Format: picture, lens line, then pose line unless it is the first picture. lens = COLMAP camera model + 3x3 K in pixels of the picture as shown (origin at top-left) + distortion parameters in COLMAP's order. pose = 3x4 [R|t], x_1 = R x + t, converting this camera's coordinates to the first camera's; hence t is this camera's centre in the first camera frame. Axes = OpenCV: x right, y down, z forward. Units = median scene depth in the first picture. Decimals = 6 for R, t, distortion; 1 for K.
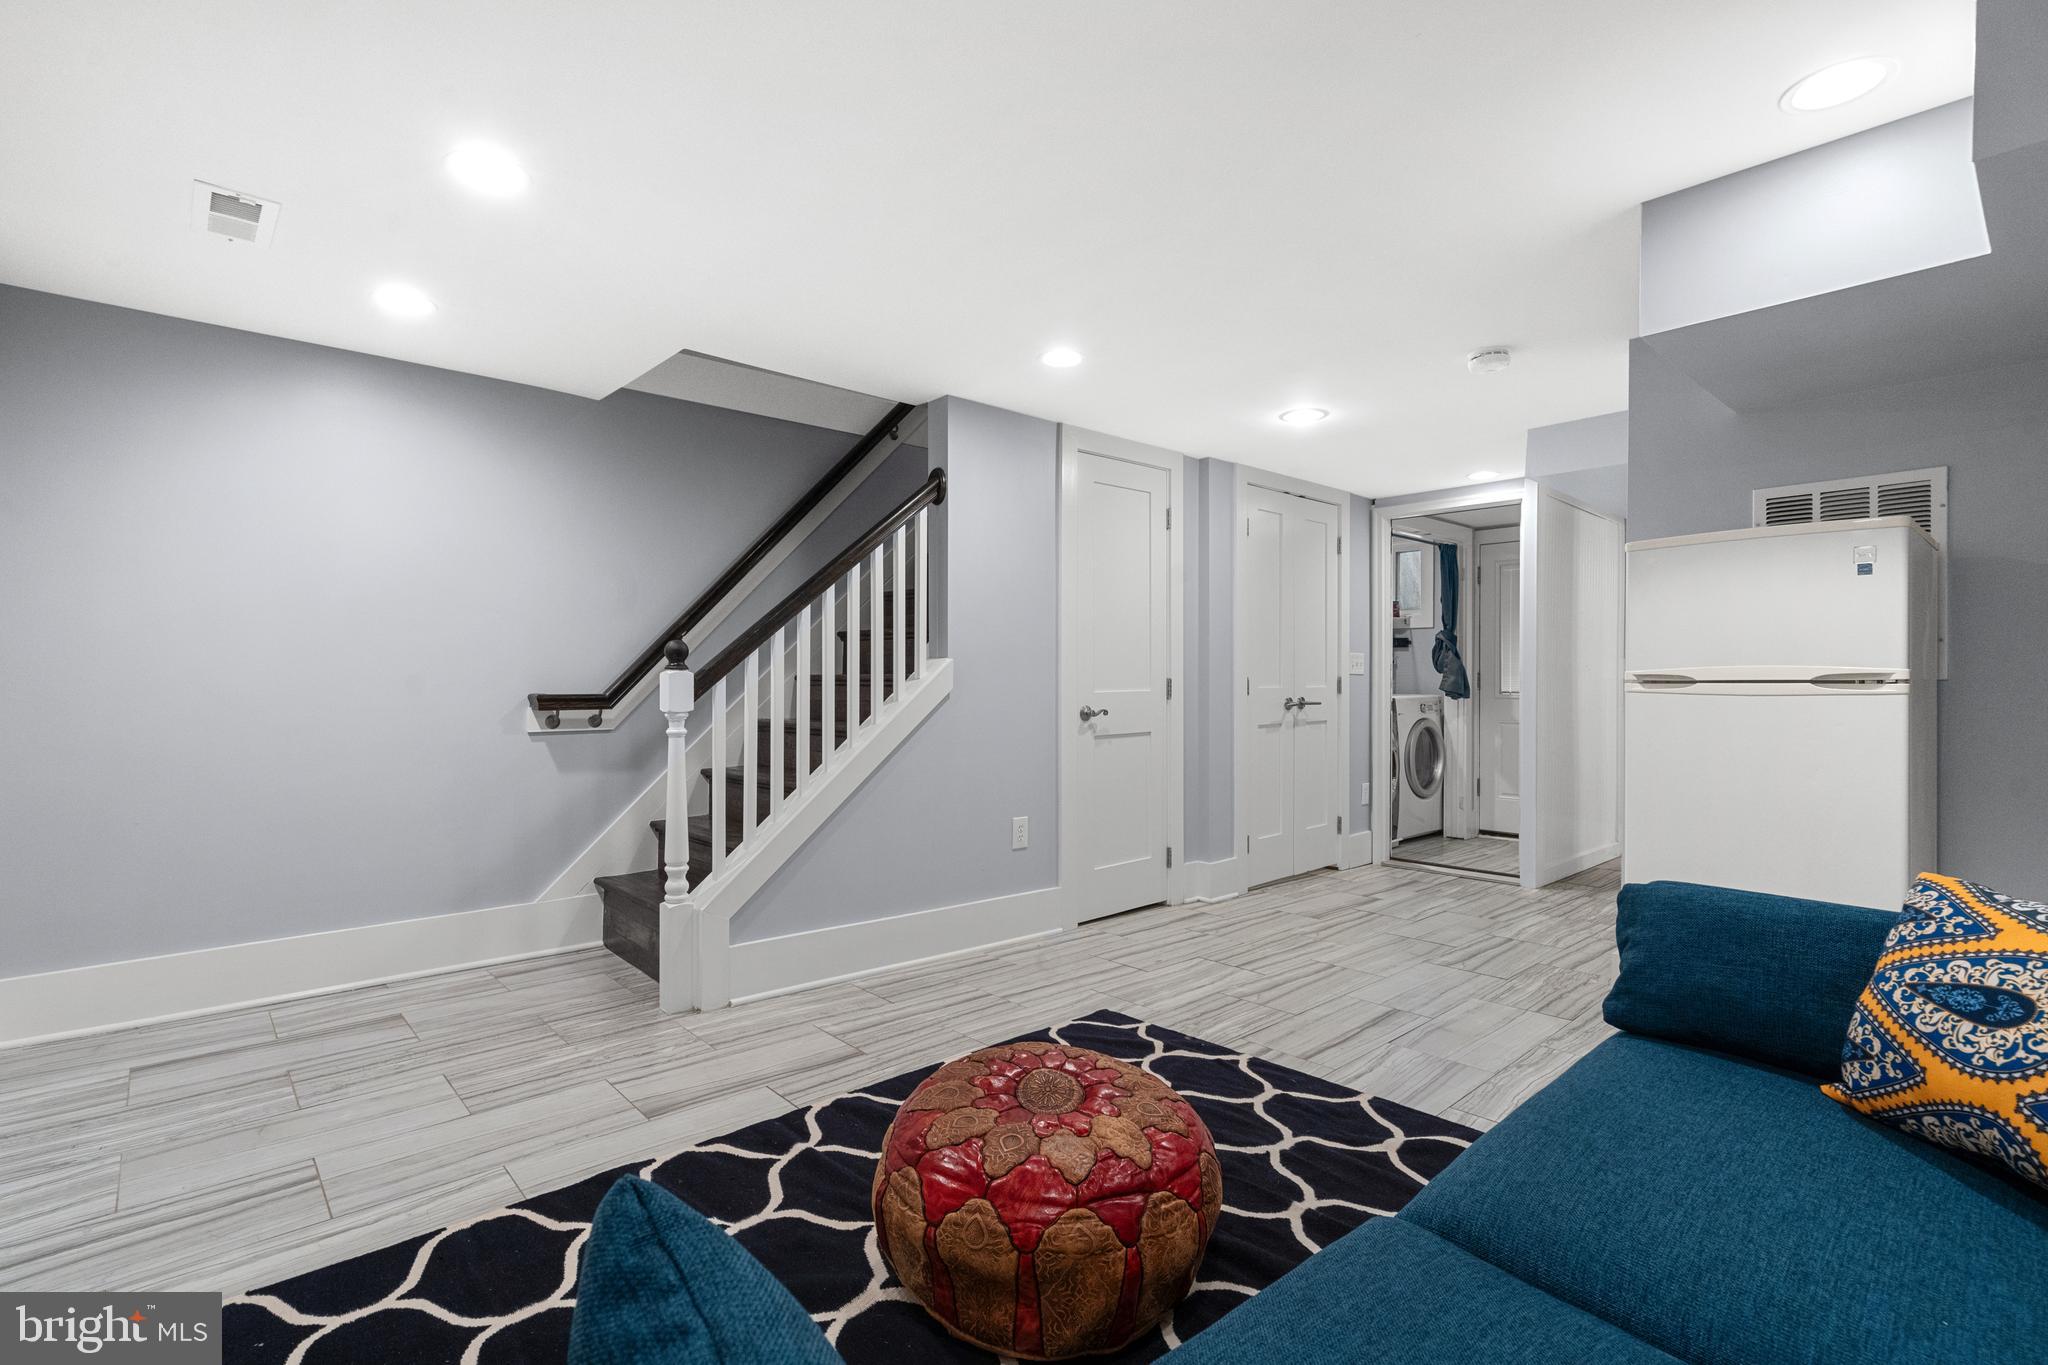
lens RADIAL K [[937.0, 0, 1013.9], [0, 937.0, 674.7], [0, 0, 1]] dist [-0.008799, 0.004023]
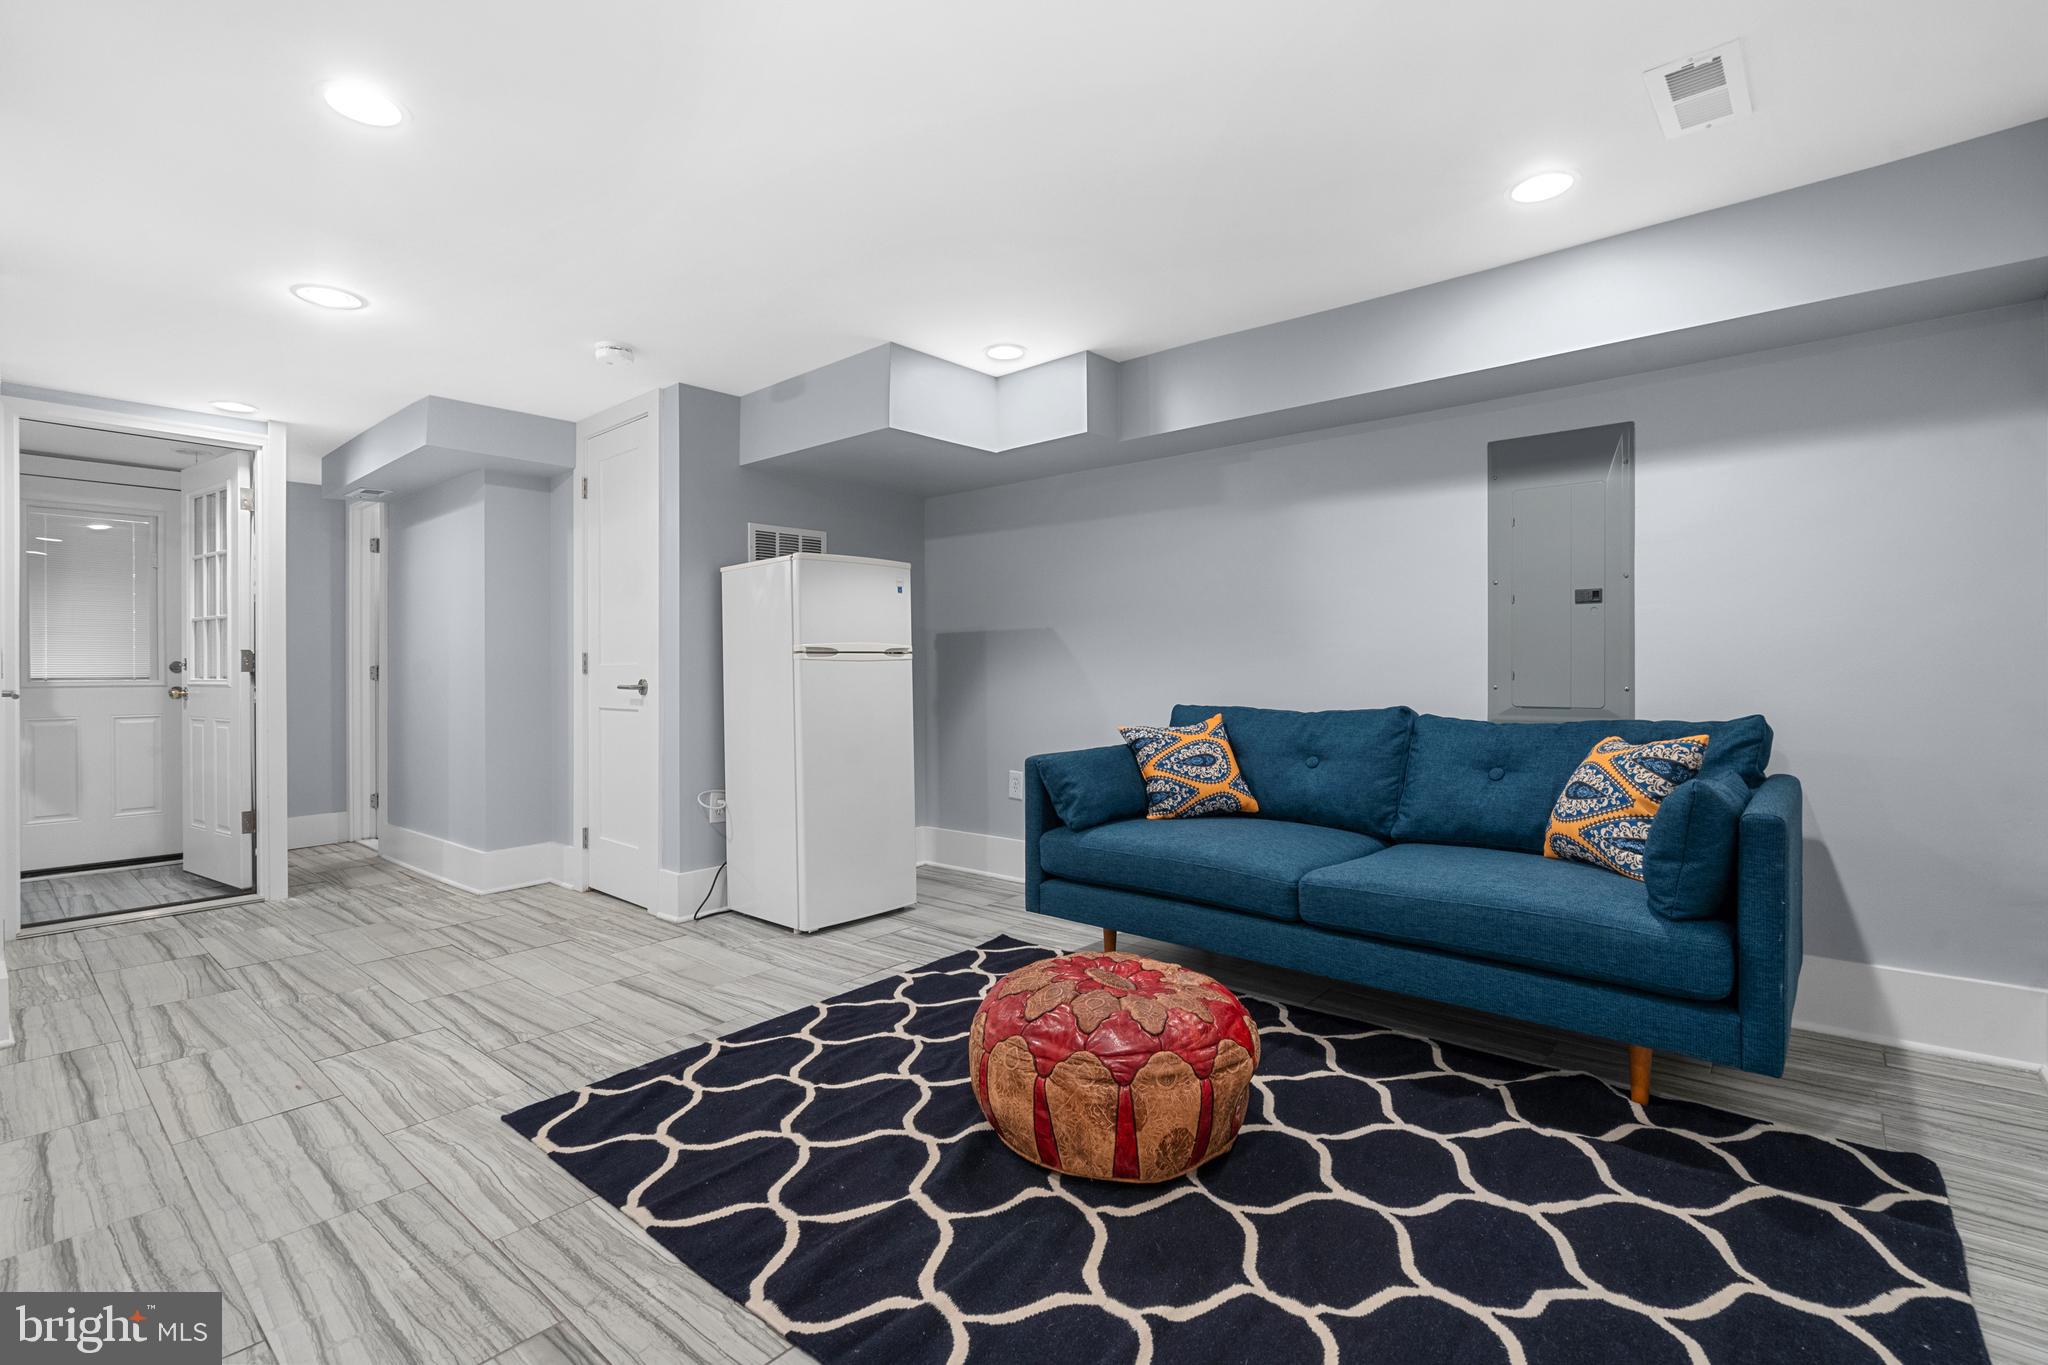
lens RADIAL K [[937.0, 0, 1012.7], [0, 937.0, 682.5], [0, 0, 1]] dist [-0.008799, 0.004023]
pose [[-0.132563, -0.008332, 0.991140, -0.660491], [0.001288, 0.999962, 0.008578, 0.035788], [-0.991174, 0.002414, -0.132547, 0.756116]]
